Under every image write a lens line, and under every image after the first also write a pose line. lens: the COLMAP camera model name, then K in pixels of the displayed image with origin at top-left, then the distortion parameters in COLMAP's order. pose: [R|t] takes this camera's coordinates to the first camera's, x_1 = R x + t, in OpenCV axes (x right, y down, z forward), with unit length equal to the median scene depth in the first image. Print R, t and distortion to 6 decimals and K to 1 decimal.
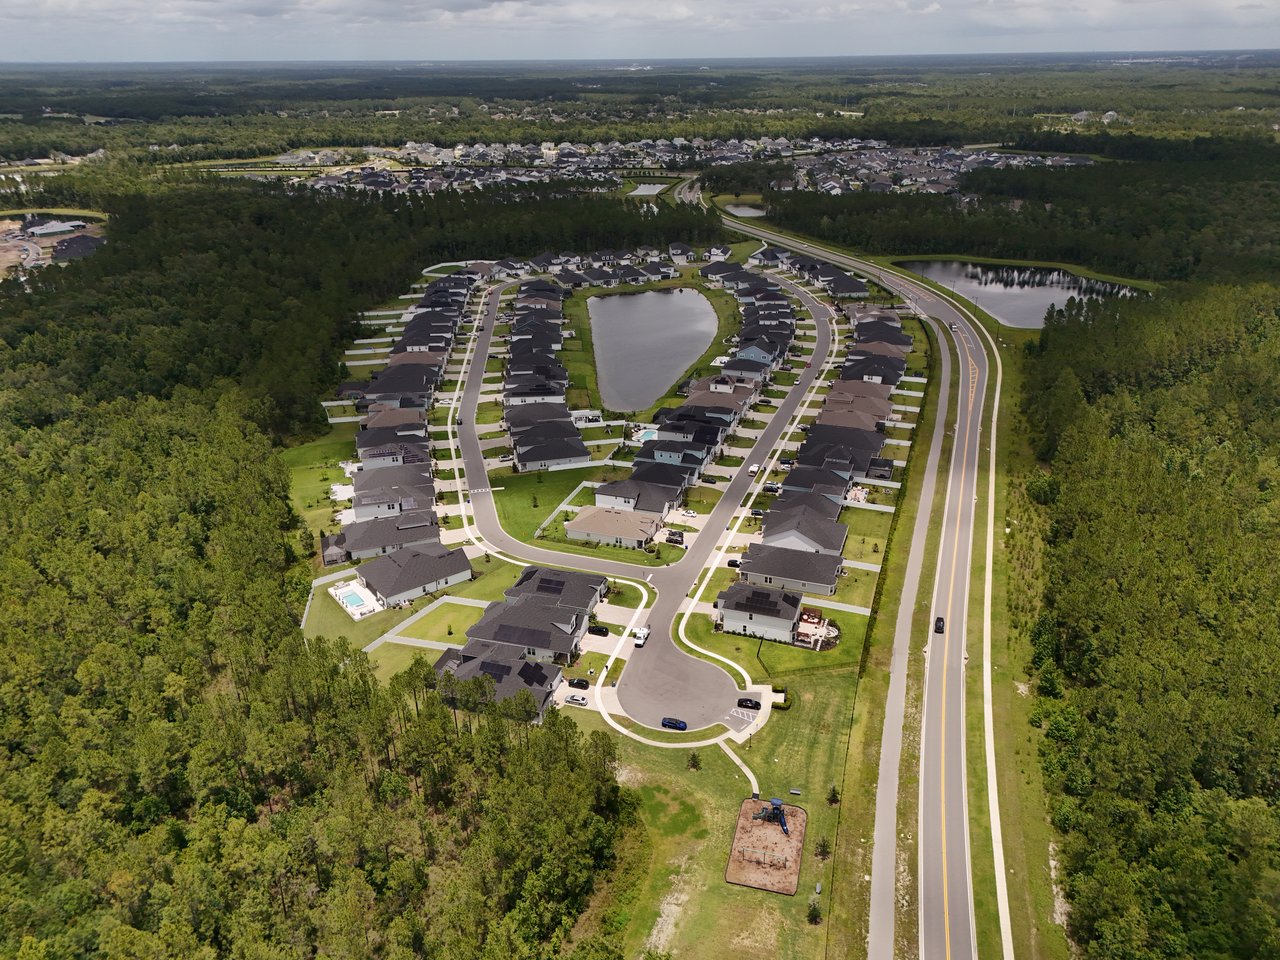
lens RADIAL K [[951.5, 0, 640.0], [0, 951.5, 480.0], [0, 0, 1]] dist [0.063473, -0.055472]
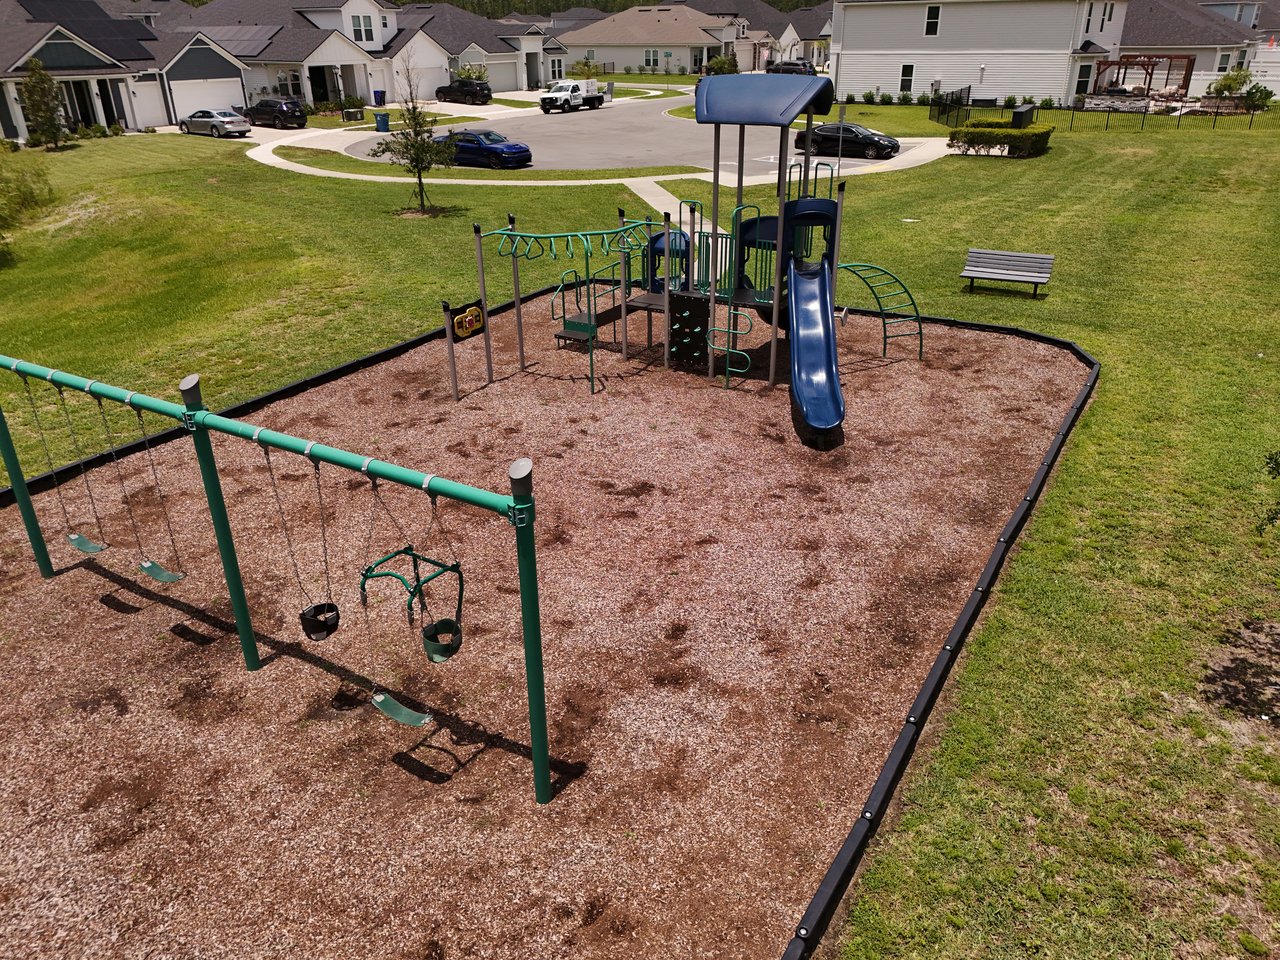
lens RADIAL K [[951.5, 0, 640.0], [0, 951.5, 480.0], [0, 0, 1]] dist [0.063473, -0.055472]
pose [[0.961430, 0.113359, -0.250603, 0.086156], [-0.108394, 0.993541, 0.033573, 0.200965], [0.252790, -0.005114, 0.967508, 0.495863]]
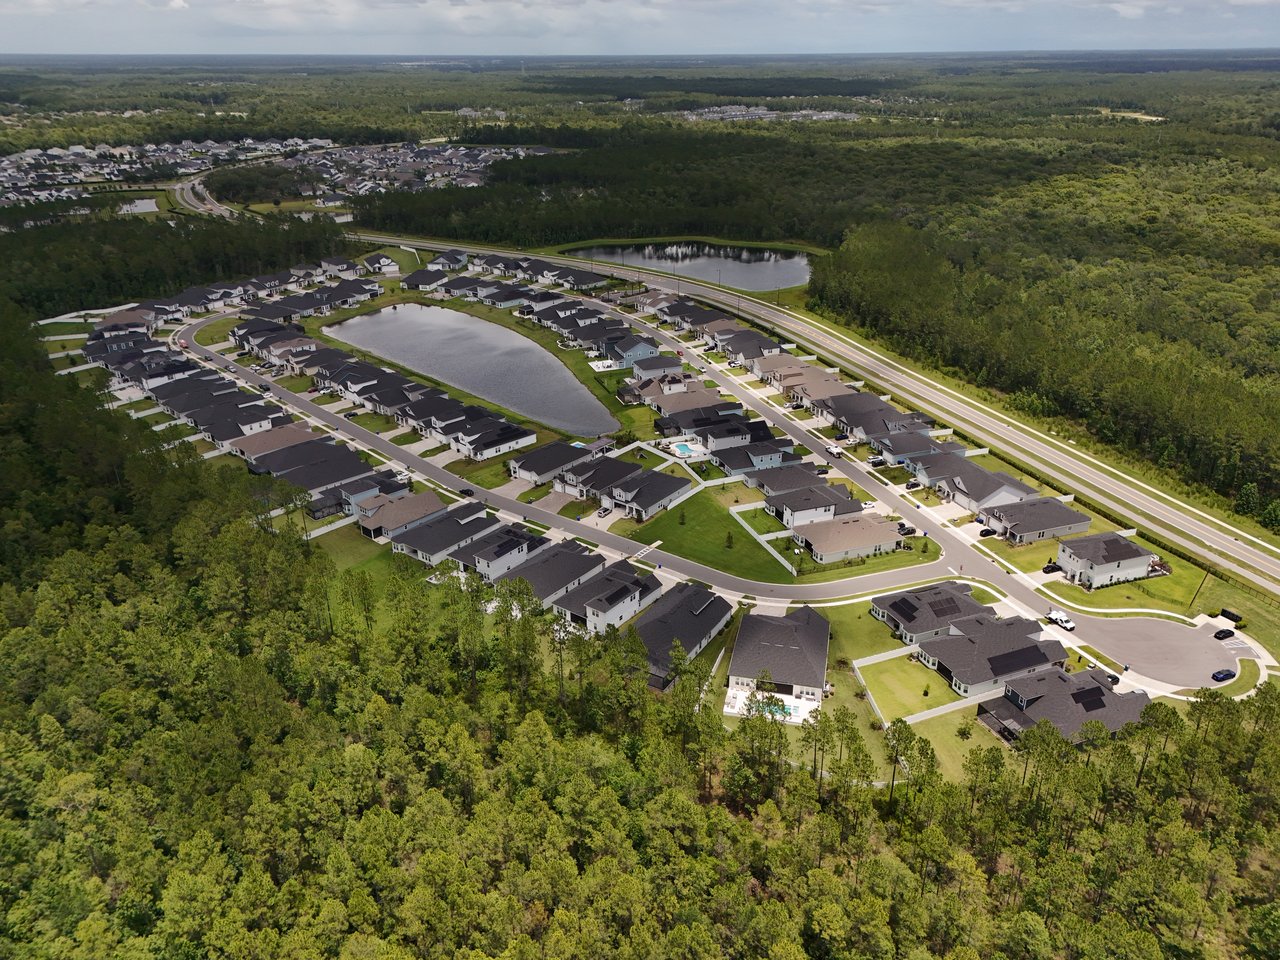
lens RADIAL K [[934.7, 0, 640.0], [0, 934.7, 480.0], [0, 0, 1]] dist [0.089100, -0.122675]
pose [[0.774751, -0.255495, 0.578345, -0.610951], [0.253381, 0.963516, 0.086222, -0.118019], [-0.579274, 0.079741, 0.811223, 0.327926]]
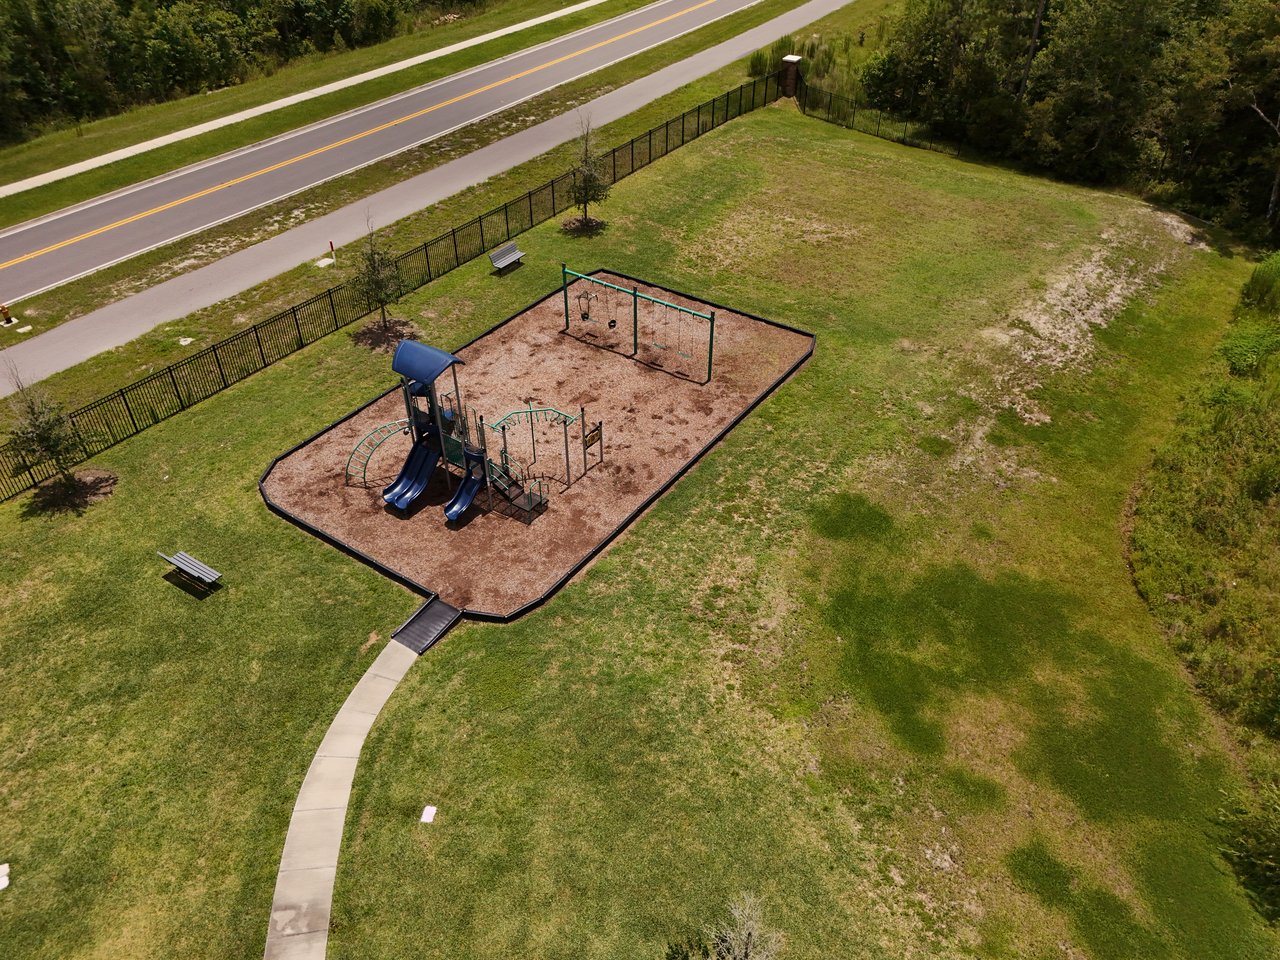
lens RADIAL K [[963.9, 0, 636.0], [0, 963.9, 475.7], [0, 0, 1]] dist [0.056909, -0.040648]
pose [[-0.941047, -0.193579, 0.277412, 0.028946], [0.154596, 0.483319, 0.861686, 0.107438], [-0.300882, 0.853774, -0.424899, 0.590058]]
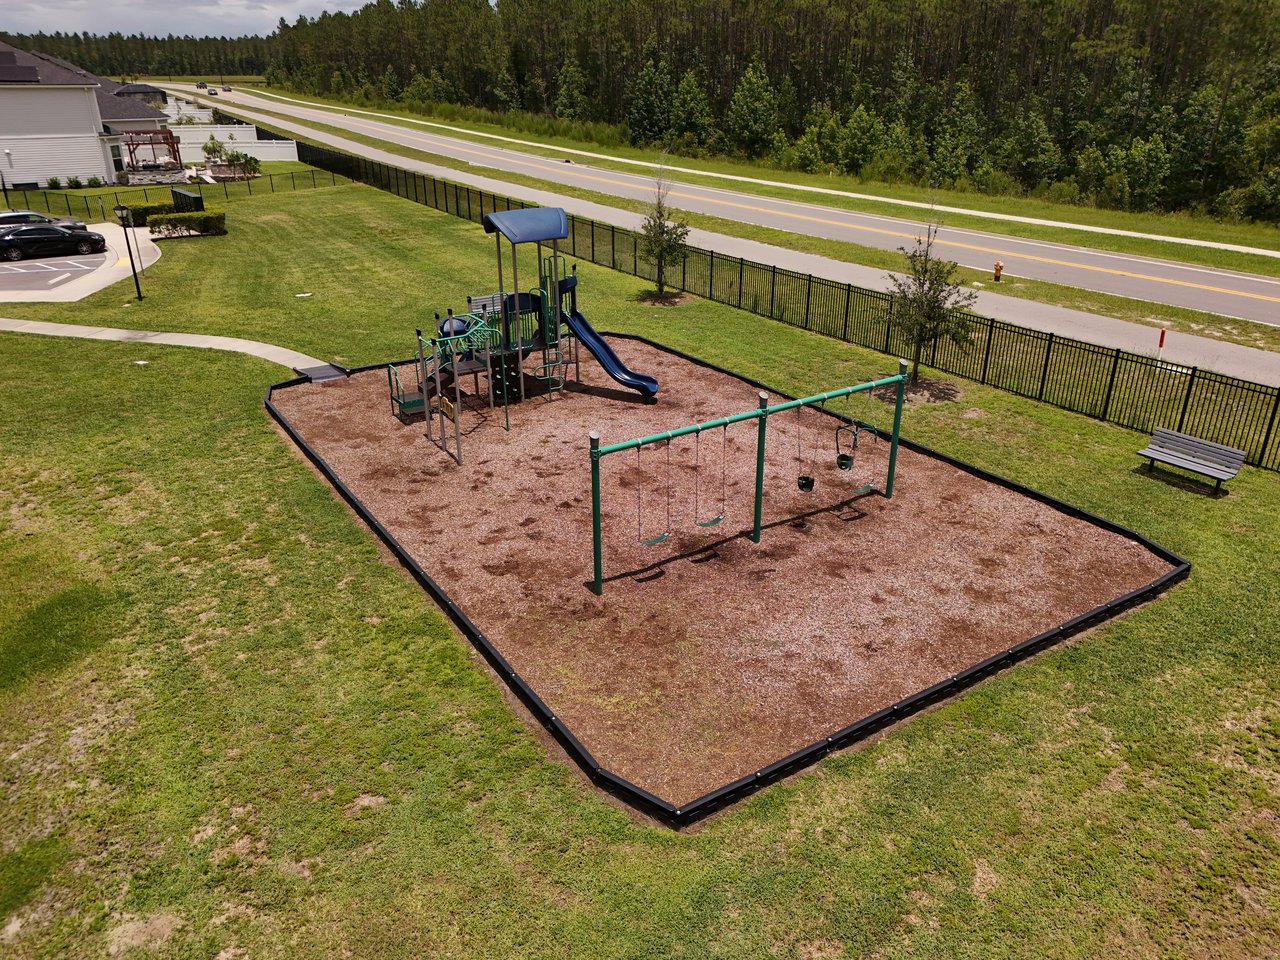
lens RADIAL K [[951.5, 0, 640.0], [0, 951.5, 480.0], [0, 0, 1]] dist [0.063473, -0.055472]
pose [[0.667565, -0.299700, 0.681570, 0.023366], [0.309910, 0.944189, 0.111638, 0.196750], [-0.676989, 0.136699, 0.723187, 0.483775]]
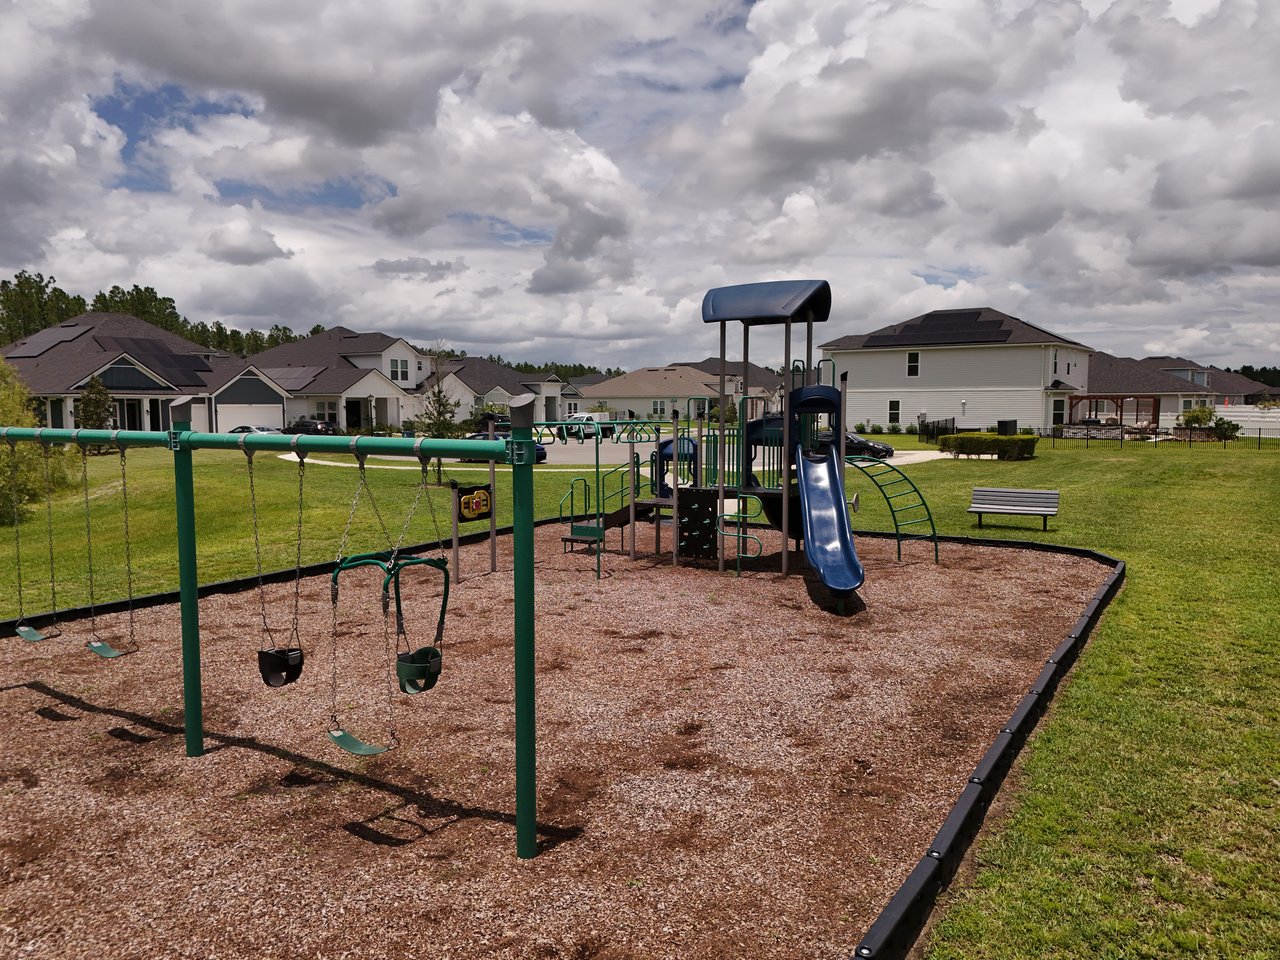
lens RADIAL K [[951.5, 0, 640.0], [0, 951.5, 480.0], [0, 0, 1]] dist [0.063473, -0.055472]
pose [[0.958974, 0.027237, -0.282182, 0.086140], [-0.119940, 0.940882, -0.316790, 0.209052], [0.256872, 0.337638, 0.905548, 0.499161]]
